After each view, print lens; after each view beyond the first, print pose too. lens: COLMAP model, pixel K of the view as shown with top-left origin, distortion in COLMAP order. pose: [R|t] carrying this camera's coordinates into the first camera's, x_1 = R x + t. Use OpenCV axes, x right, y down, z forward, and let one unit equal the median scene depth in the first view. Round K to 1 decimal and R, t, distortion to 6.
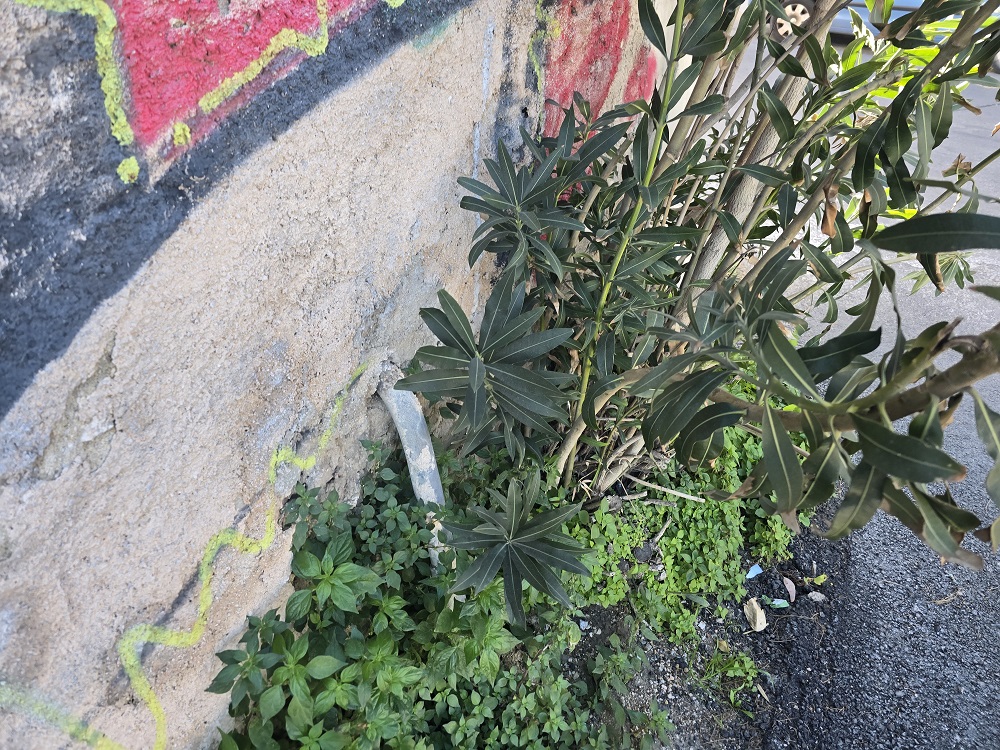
lens RADIAL K [[676.9, 0, 500.7], [0, 676.9, 369.9], [0, 0, 1]] dist [0.077368, -0.064638]
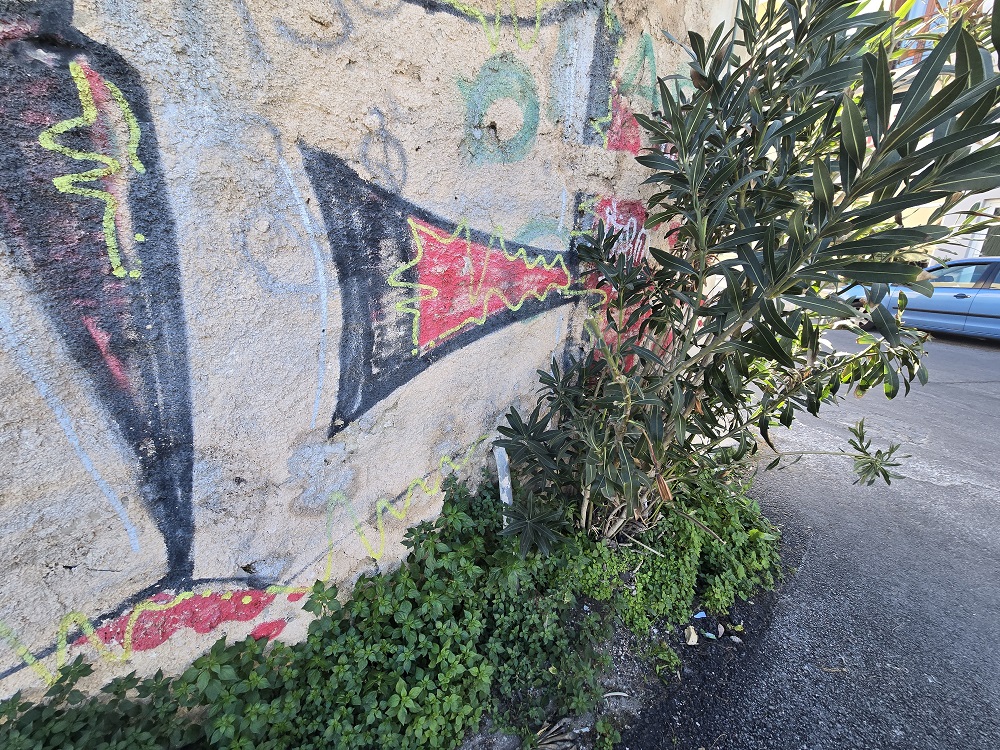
lens RADIAL K [[403.4, 0, 497.0], [0, 403.4, 377.3], [0, 0, 1]] dist [-0.001623, 0.000786]
pose [[0.922621, 0.103063, -0.371683, 0.361607], [-0.205576, 0.946756, -0.247773, 0.148607], [0.326356, 0.305010, 0.894685, -0.386927]]
